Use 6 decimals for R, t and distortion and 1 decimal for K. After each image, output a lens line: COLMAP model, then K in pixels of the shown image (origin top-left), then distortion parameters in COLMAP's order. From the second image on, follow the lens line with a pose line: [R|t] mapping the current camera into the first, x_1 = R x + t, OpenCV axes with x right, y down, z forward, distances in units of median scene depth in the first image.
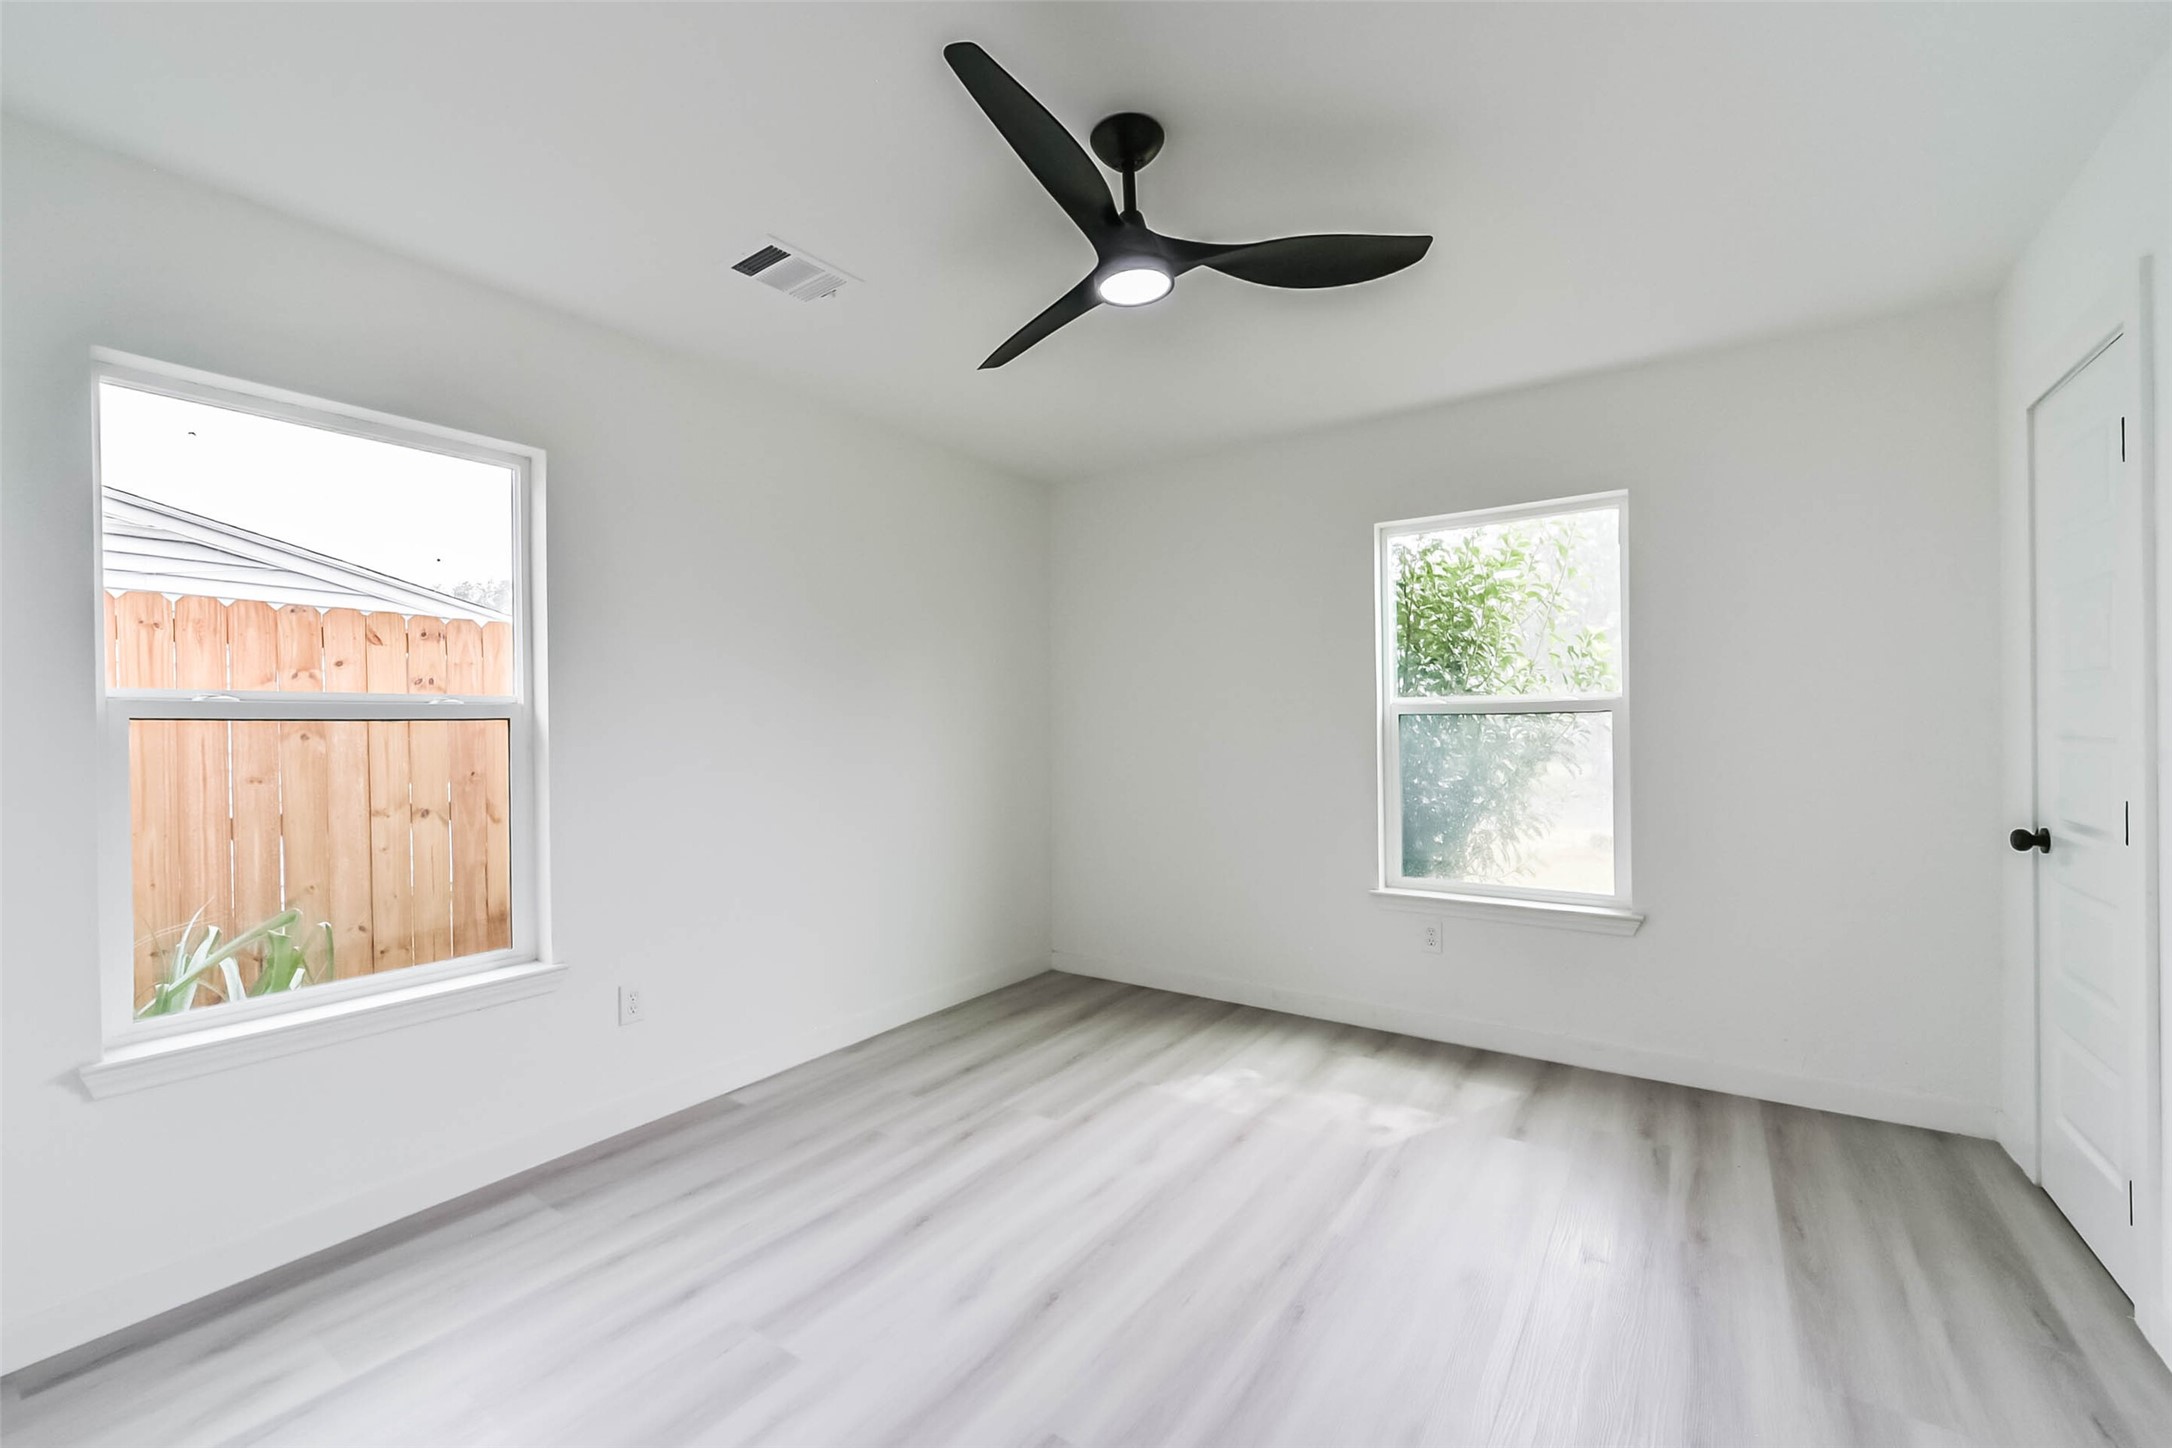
lens RADIAL K [[848.6, 0, 1086.0], [0, 848.6, 724.0], [0, 0, 1]] dist [-0.006308, 0.000108]
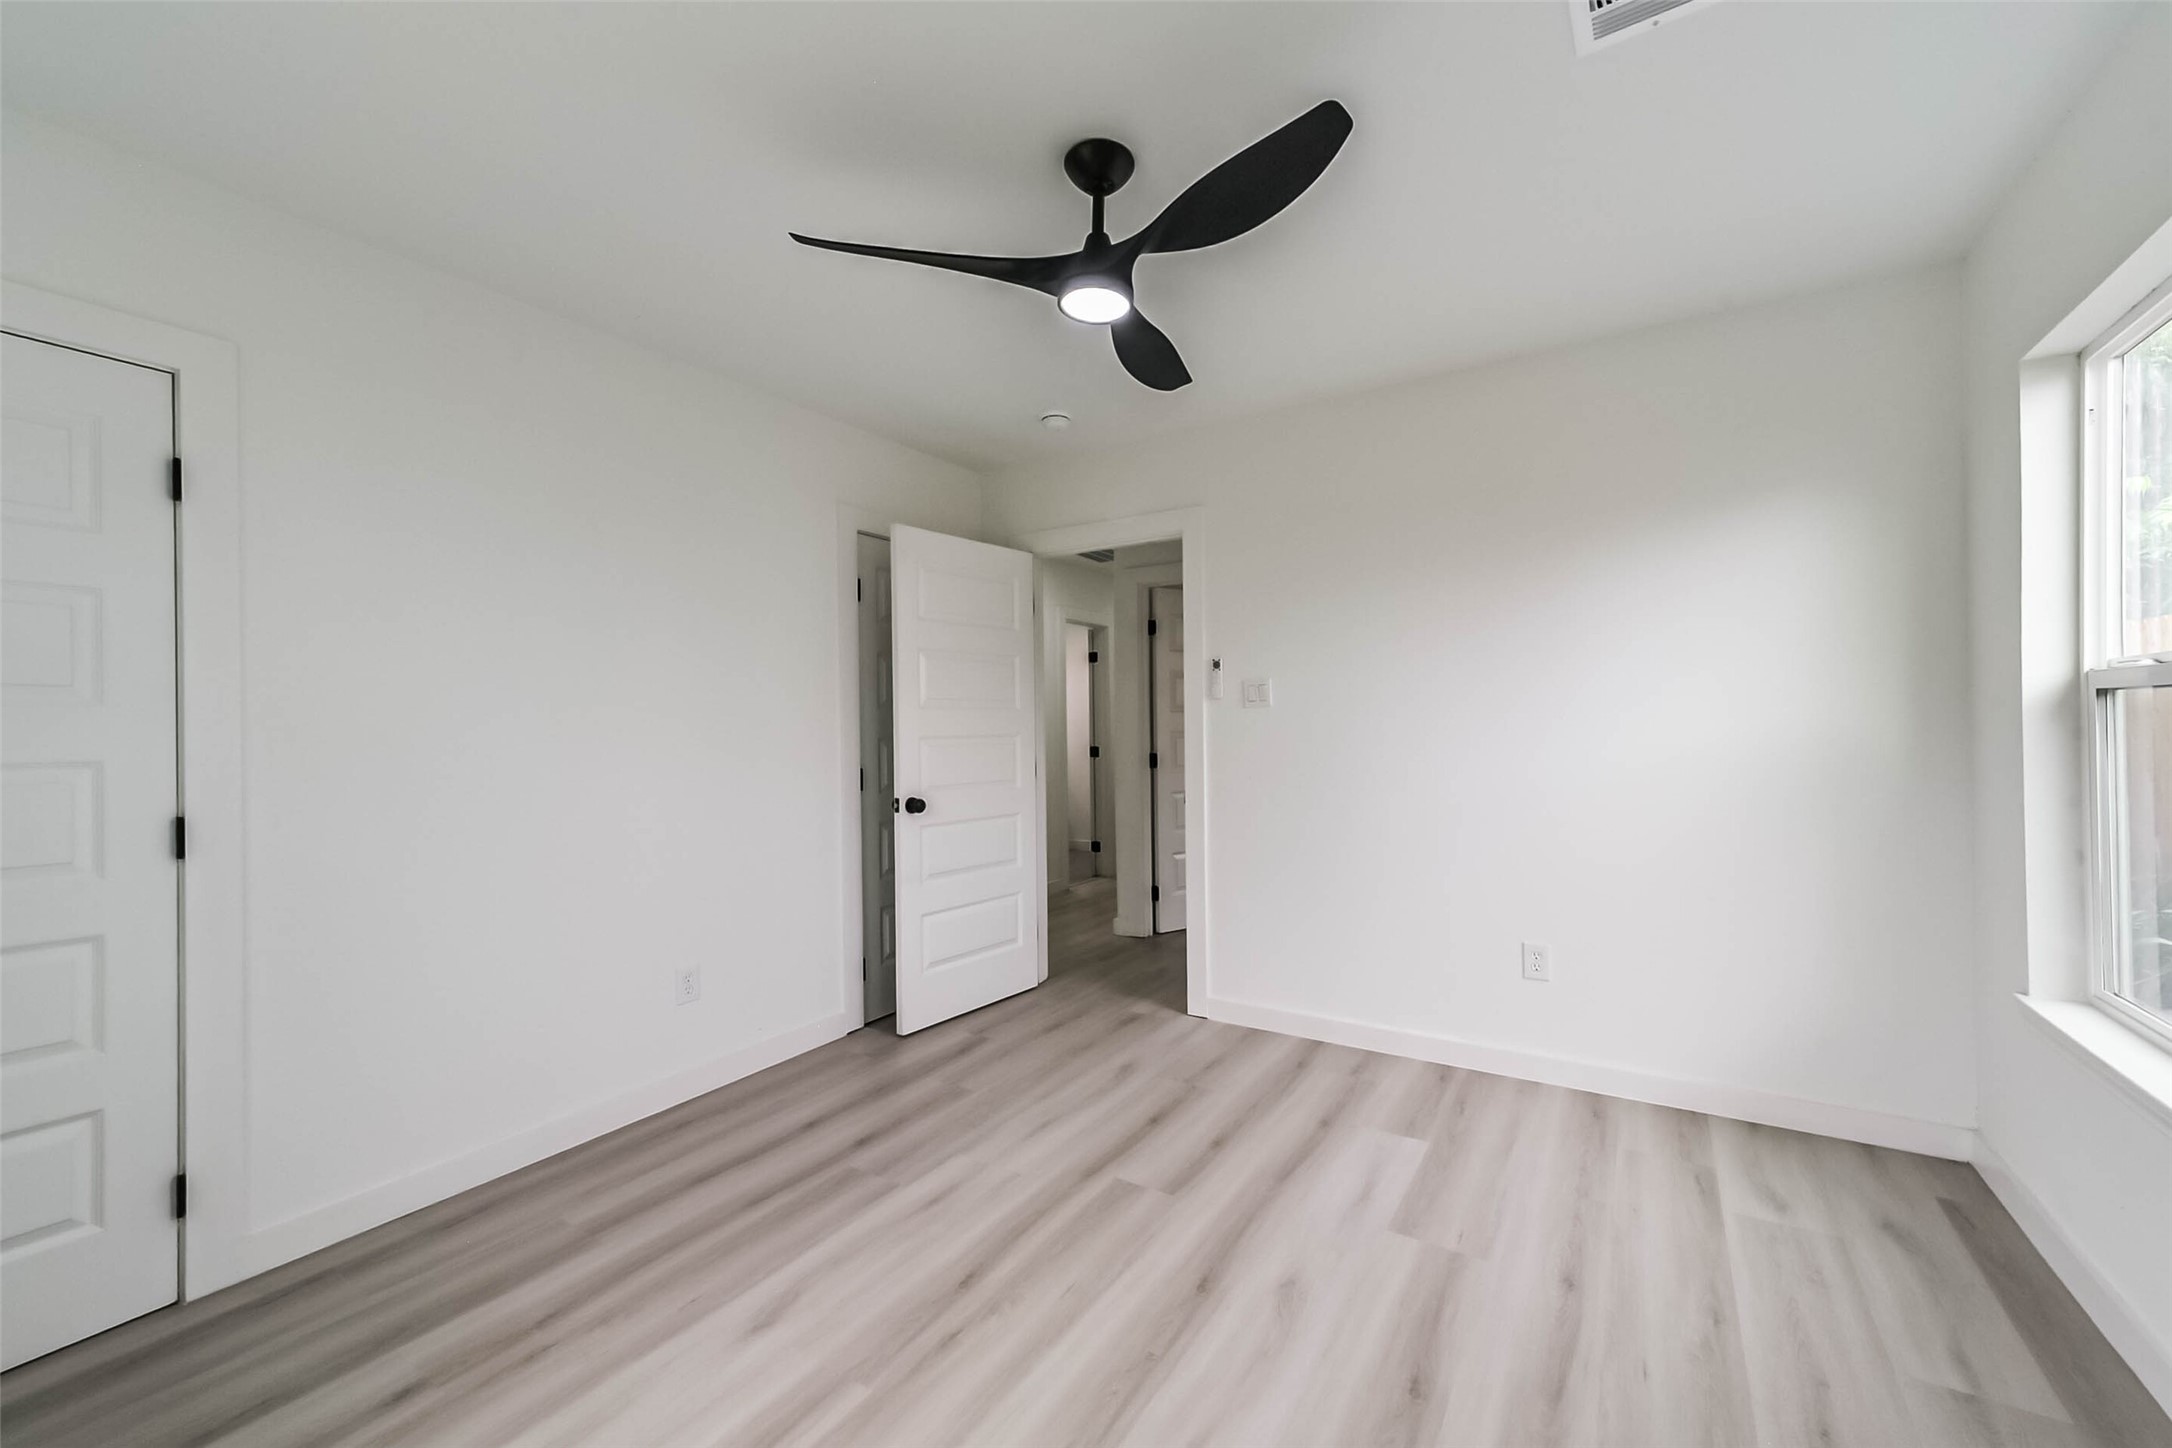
lens RADIAL K [[848.6, 0, 1086.0], [0, 848.6, 724.0], [0, 0, 1]] dist [-0.006308, 0.000108]
pose [[-0.998833, 0.024544, -0.041601, 0.121736], [0.025056, 0.999616, -0.011838, 0.018081], [0.041295, -0.012866, -0.999064, 1.974933]]
